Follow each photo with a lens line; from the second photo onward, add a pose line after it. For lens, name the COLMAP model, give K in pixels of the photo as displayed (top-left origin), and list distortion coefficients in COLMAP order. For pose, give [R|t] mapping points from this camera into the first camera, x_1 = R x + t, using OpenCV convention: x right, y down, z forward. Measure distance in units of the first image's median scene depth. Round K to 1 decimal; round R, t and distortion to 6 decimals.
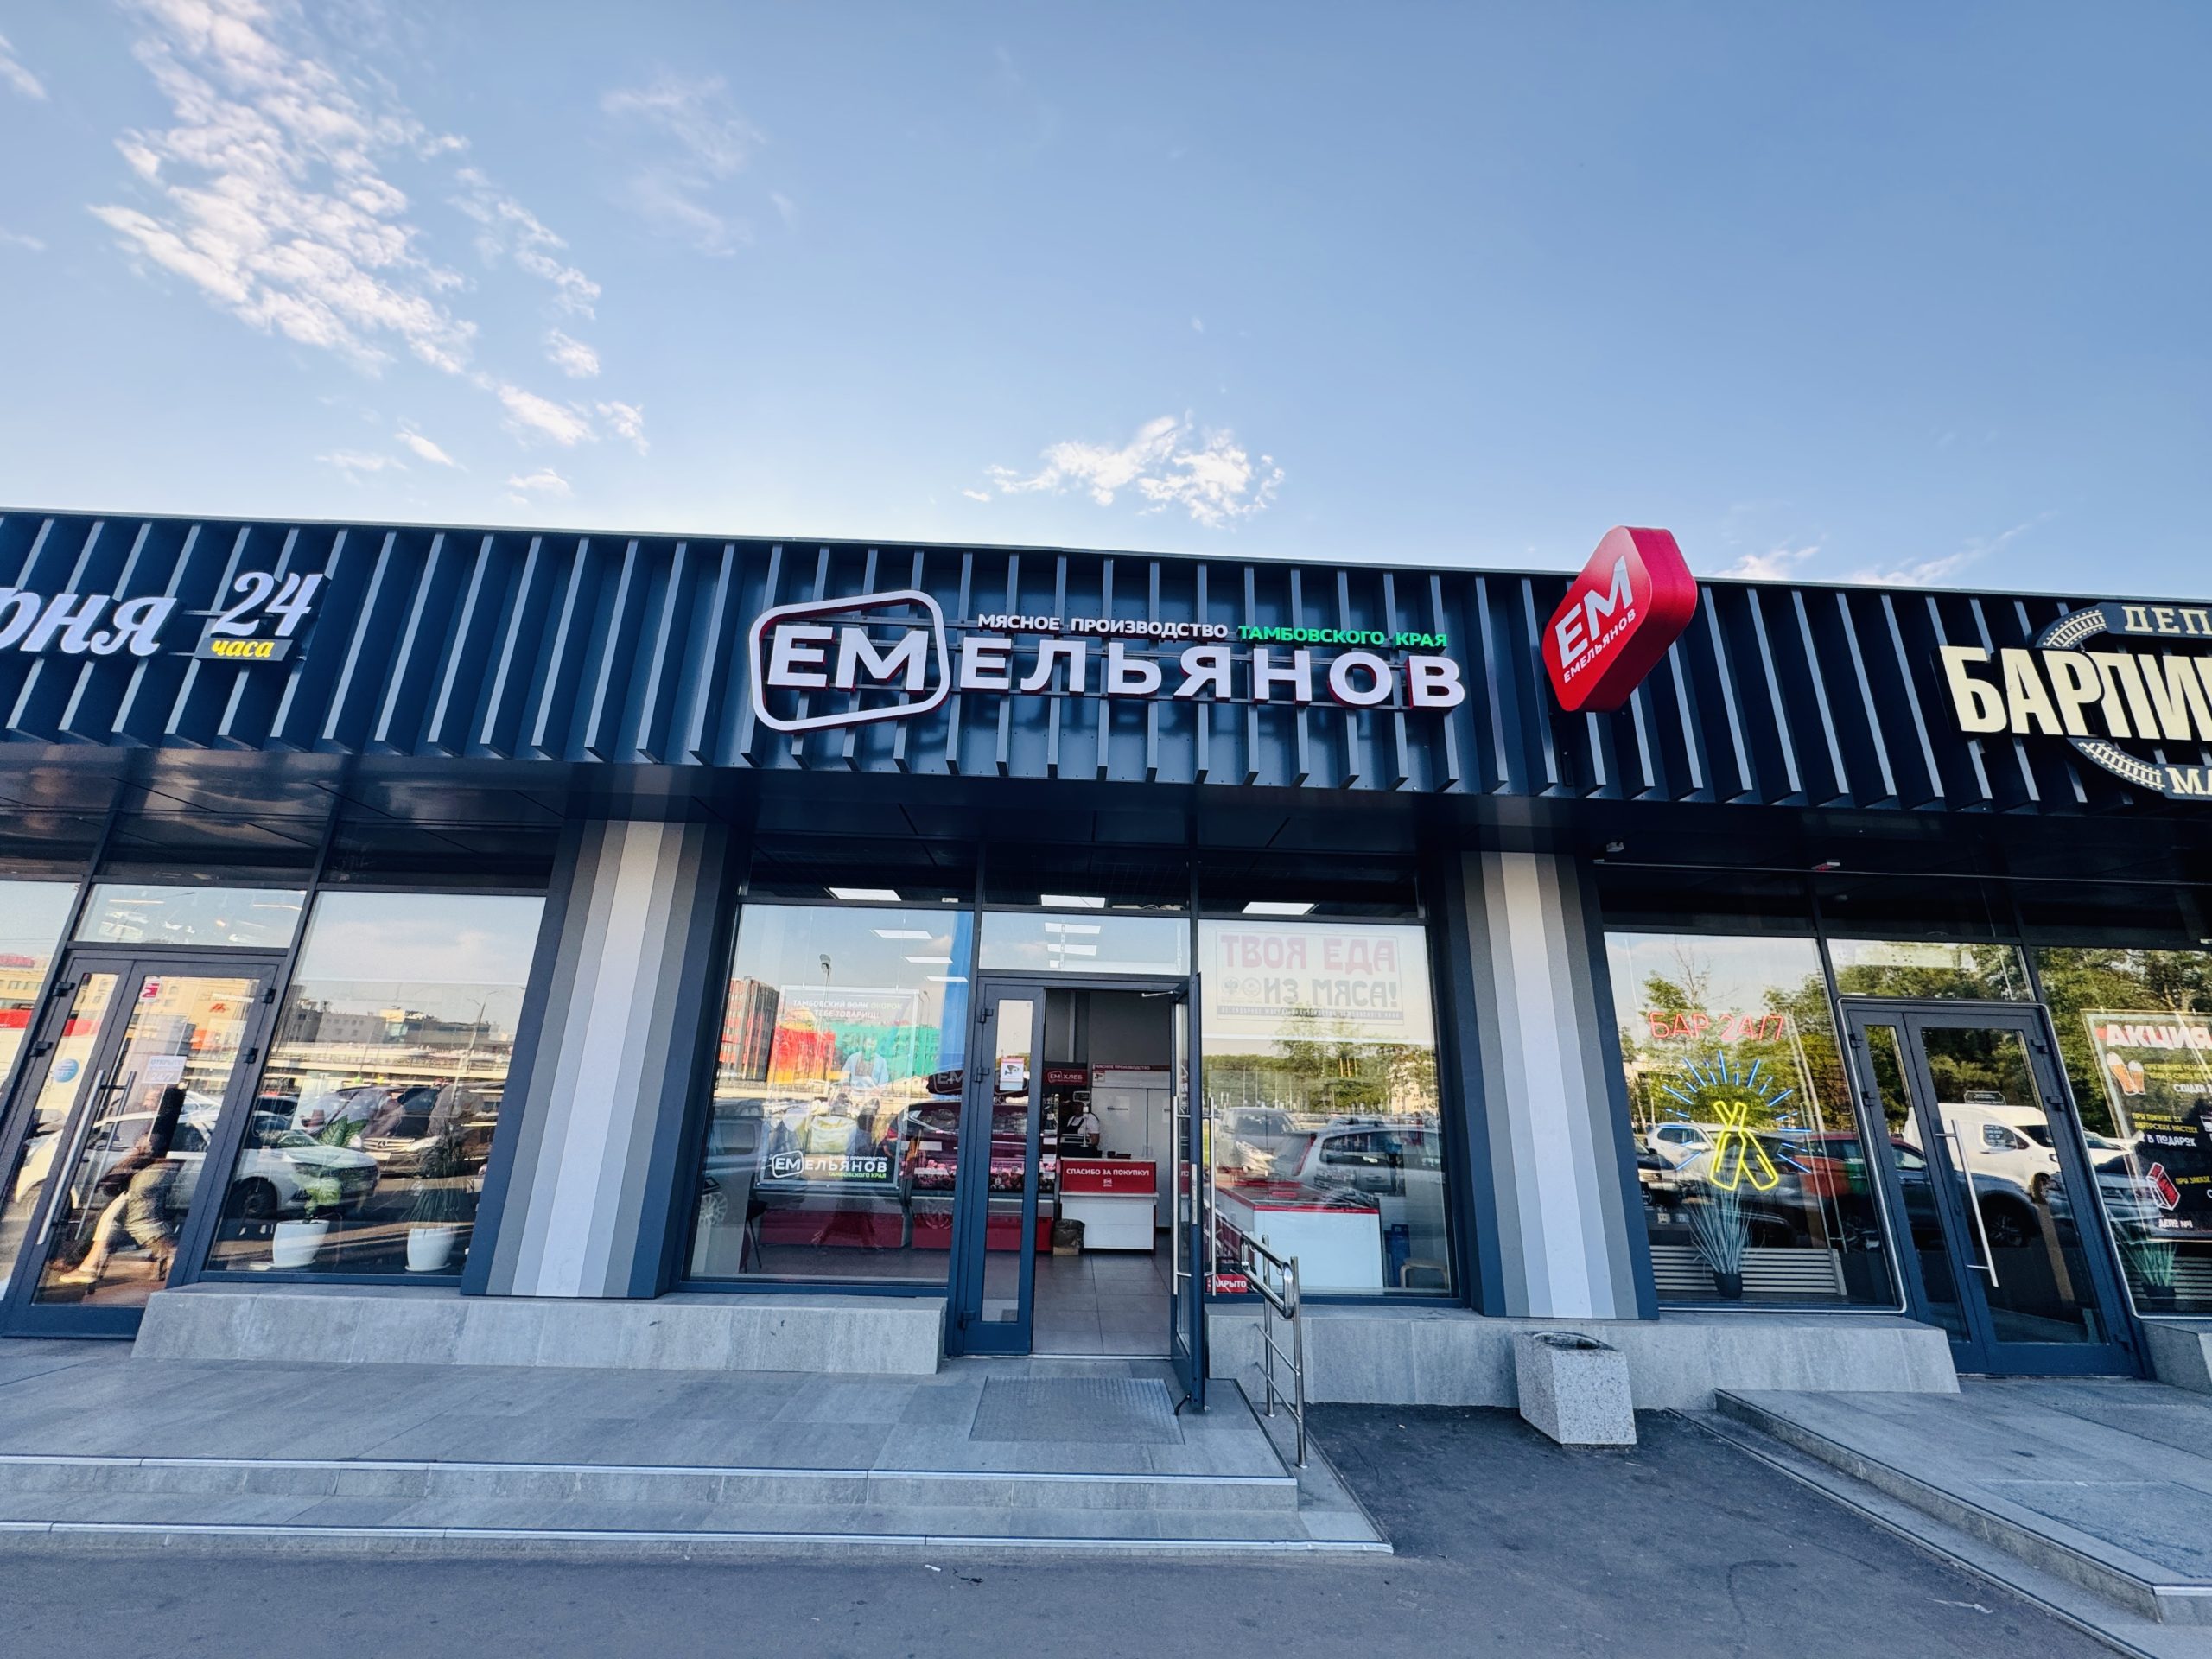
lens RADIAL K [[881.2, 0, 1099.4], [0, 881.2, 826.8], [0, 0, 1]] dist [-0.005256, 0.001124]
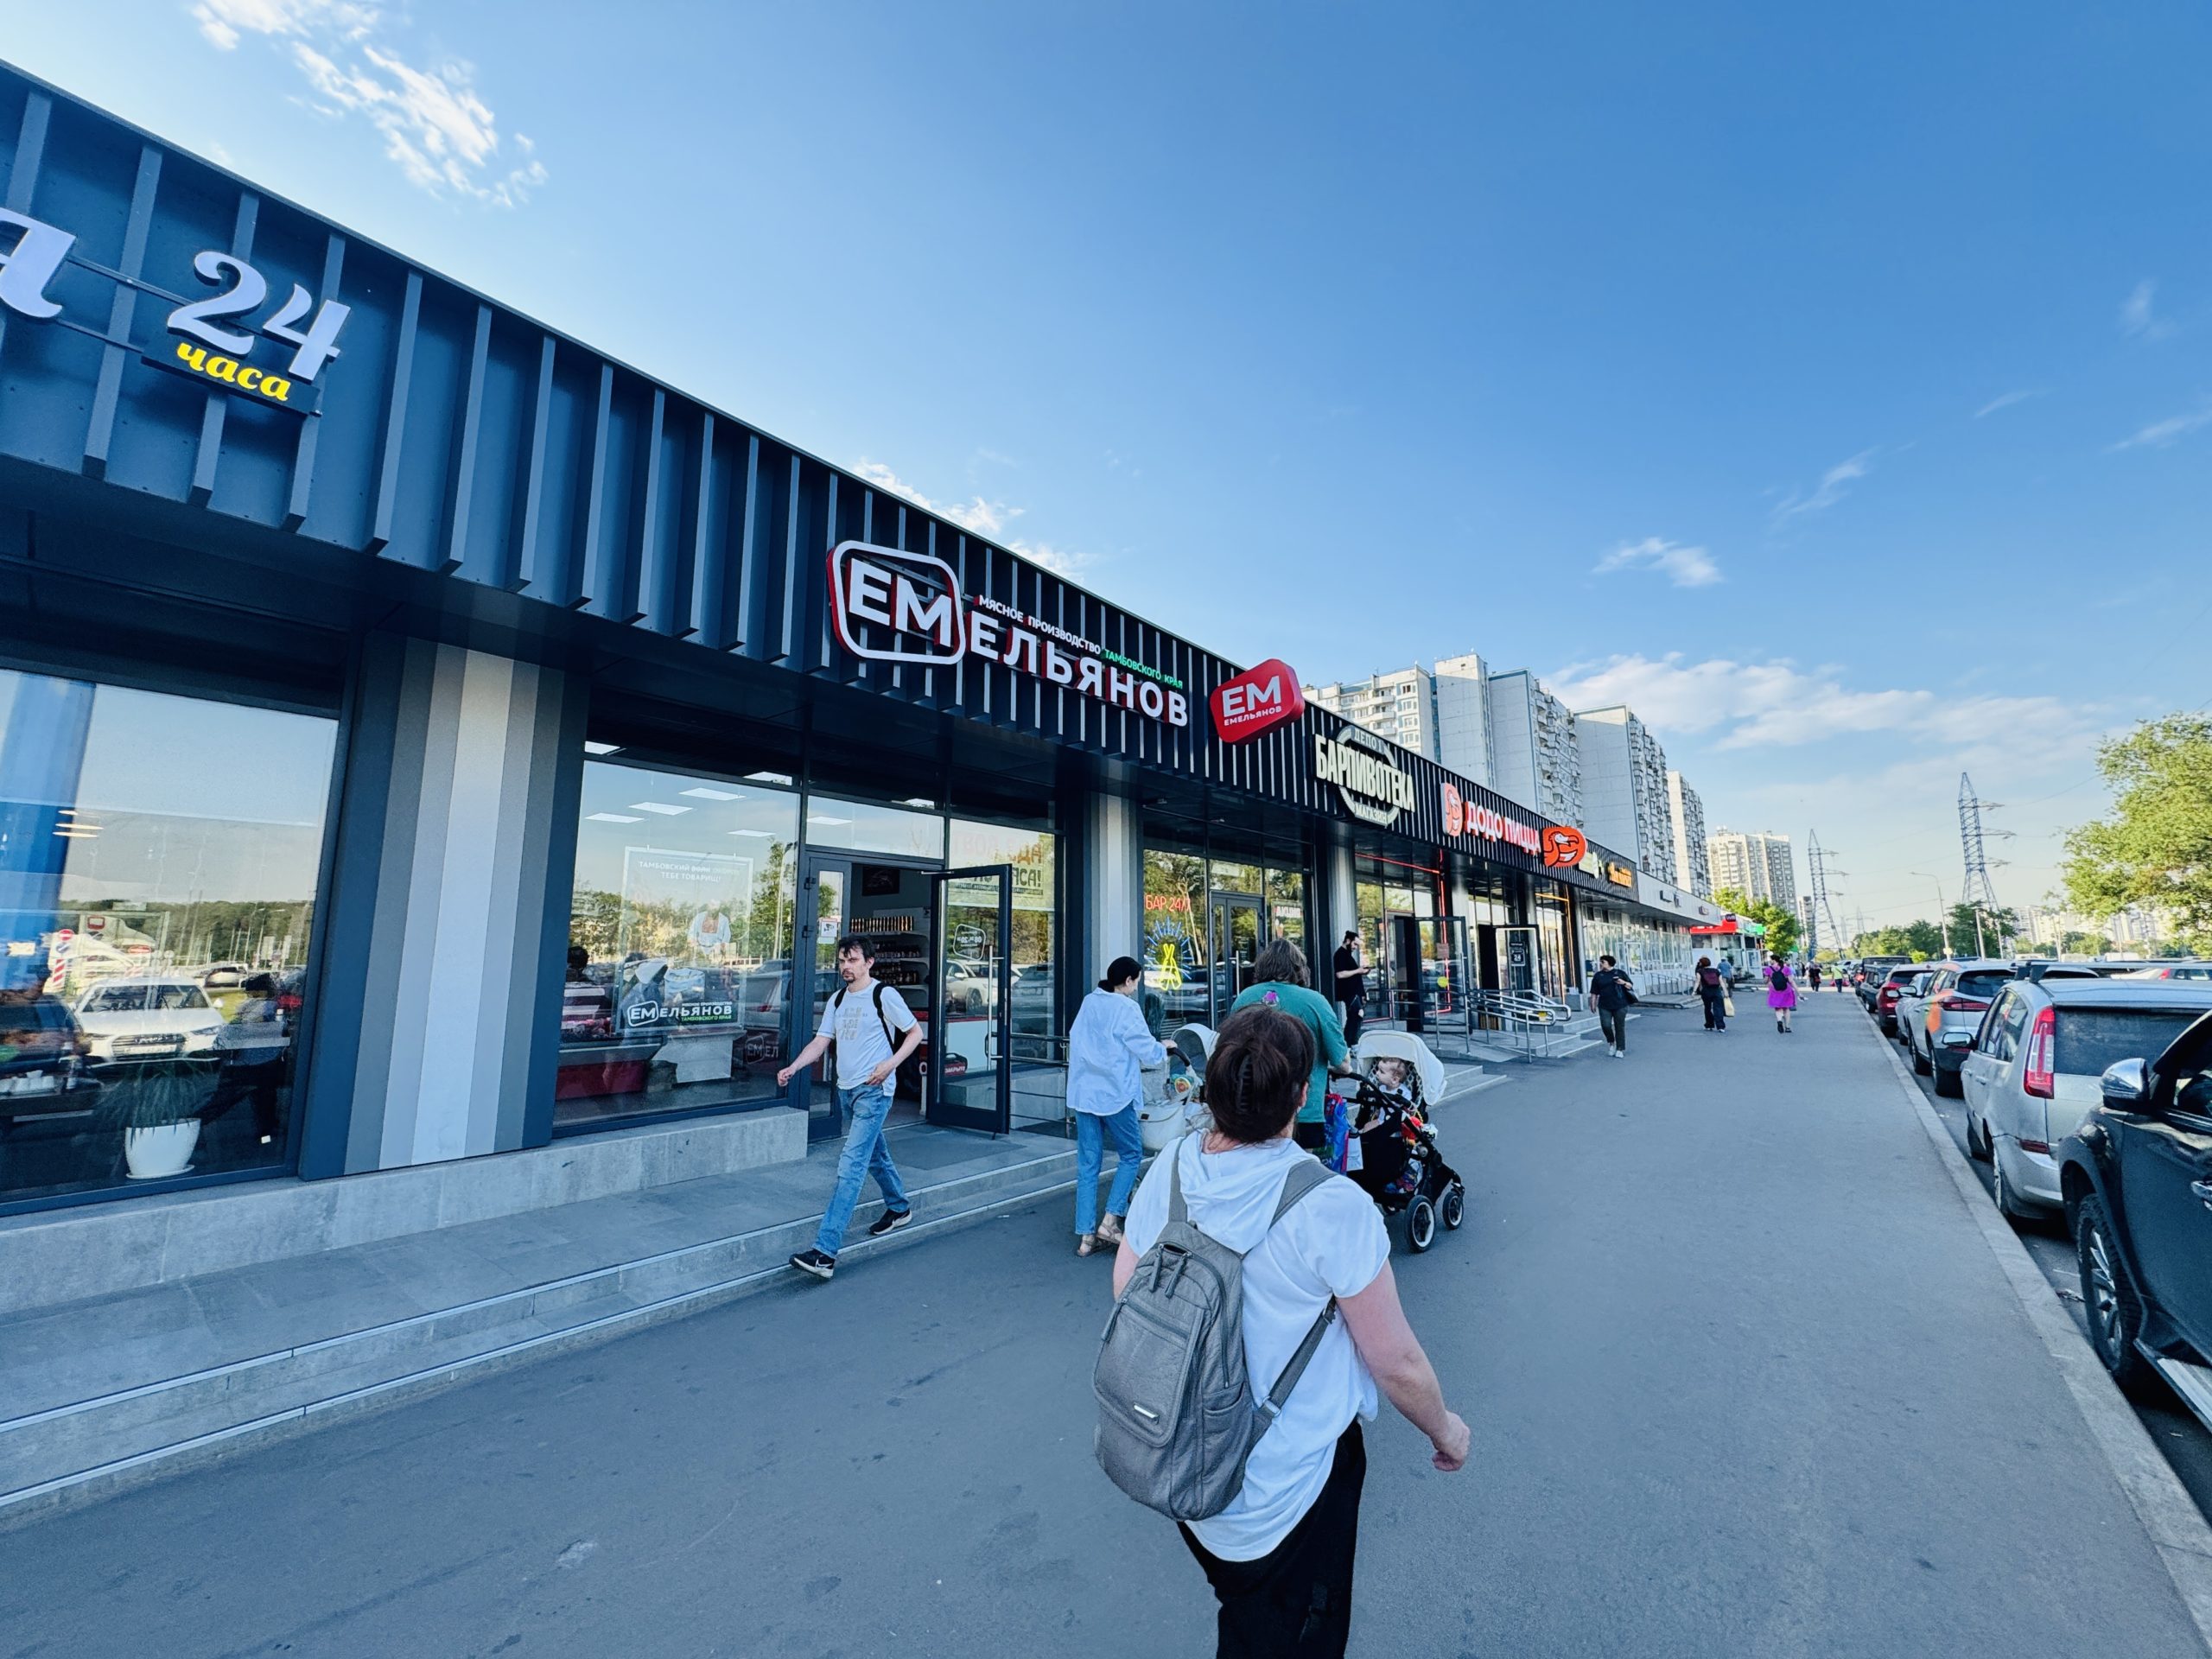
lens RADIAL K [[881.2, 0, 1099.4], [0, 881.2, 826.8], [0, 0, 1]] dist [-0.005256, 0.001124]
pose [[0.660292, 0.084507, 0.746239, -0.982134], [-0.204365, 0.976370, 0.070259, -0.031315], [-0.722669, -0.198896, 0.661960, -0.074071]]
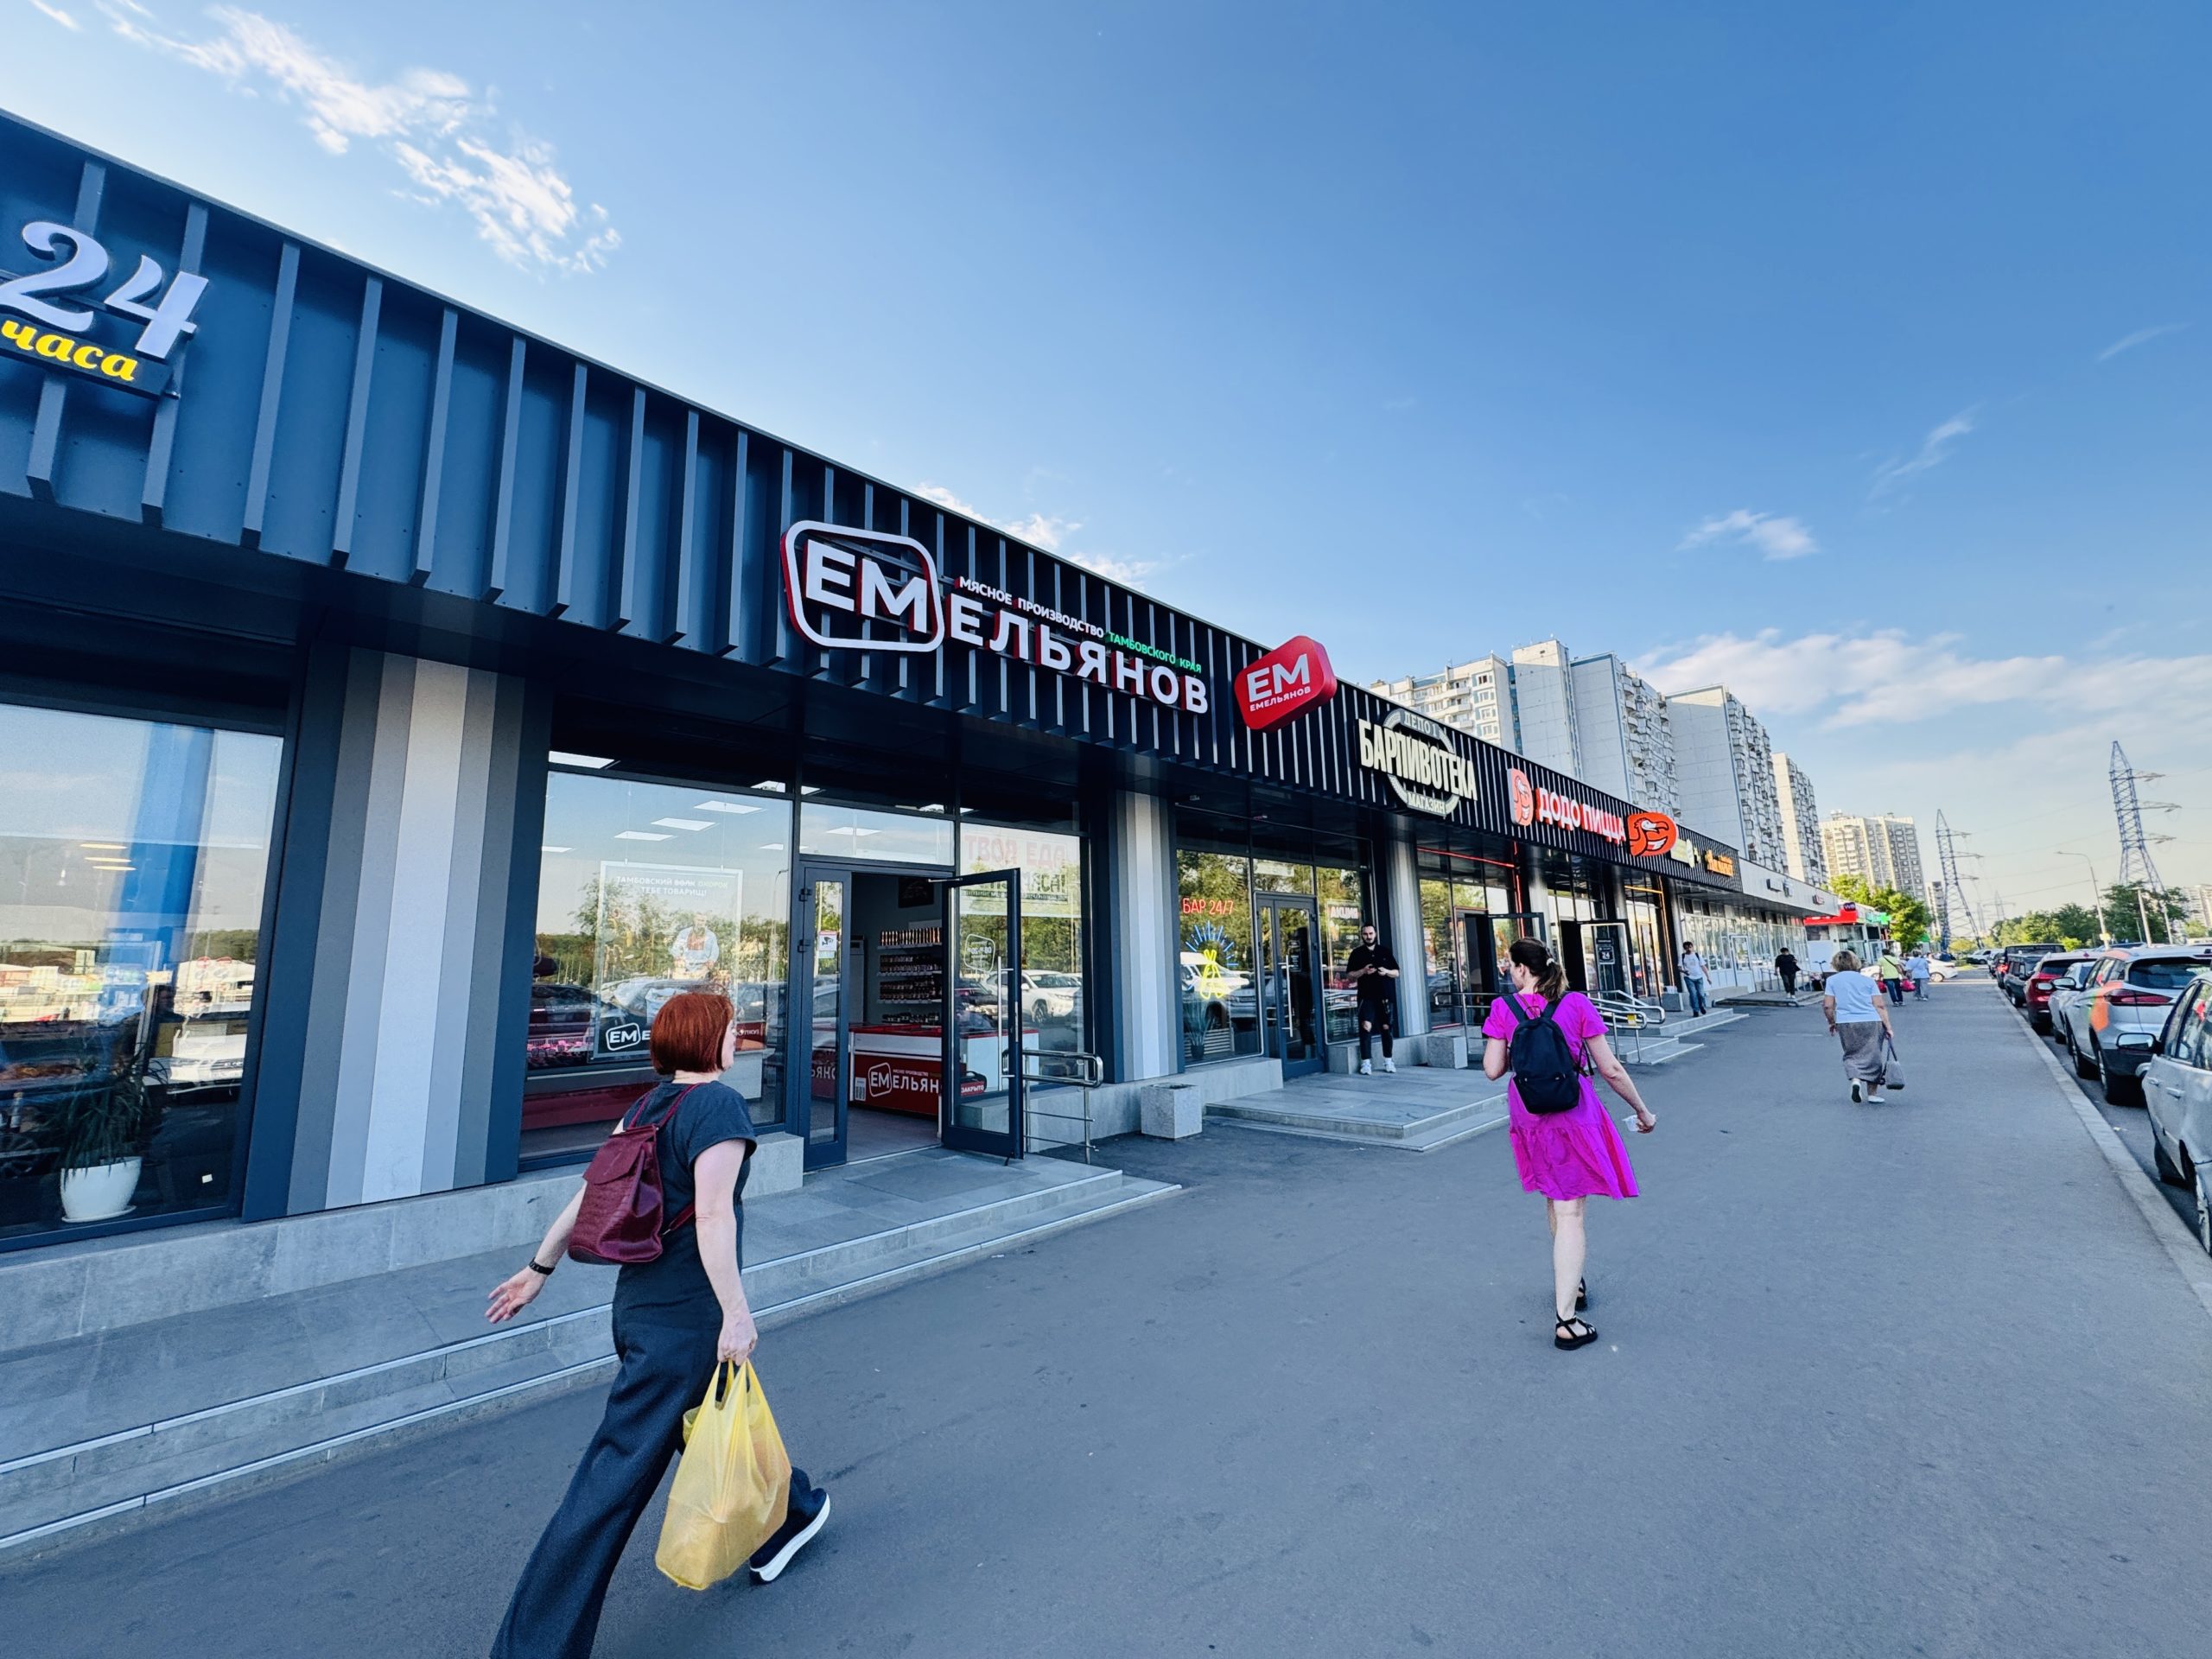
lens RADIAL K [[881.2, 0, 1099.4], [0, 881.2, 826.8], [0, 0, 1]] dist [-0.005256, 0.001124]
pose [[0.721846, 0.066855, 0.688817, -0.820090], [-0.164399, 0.983397, 0.076836, -0.025904], [-0.672244, -0.168705, 0.720852, -0.067049]]
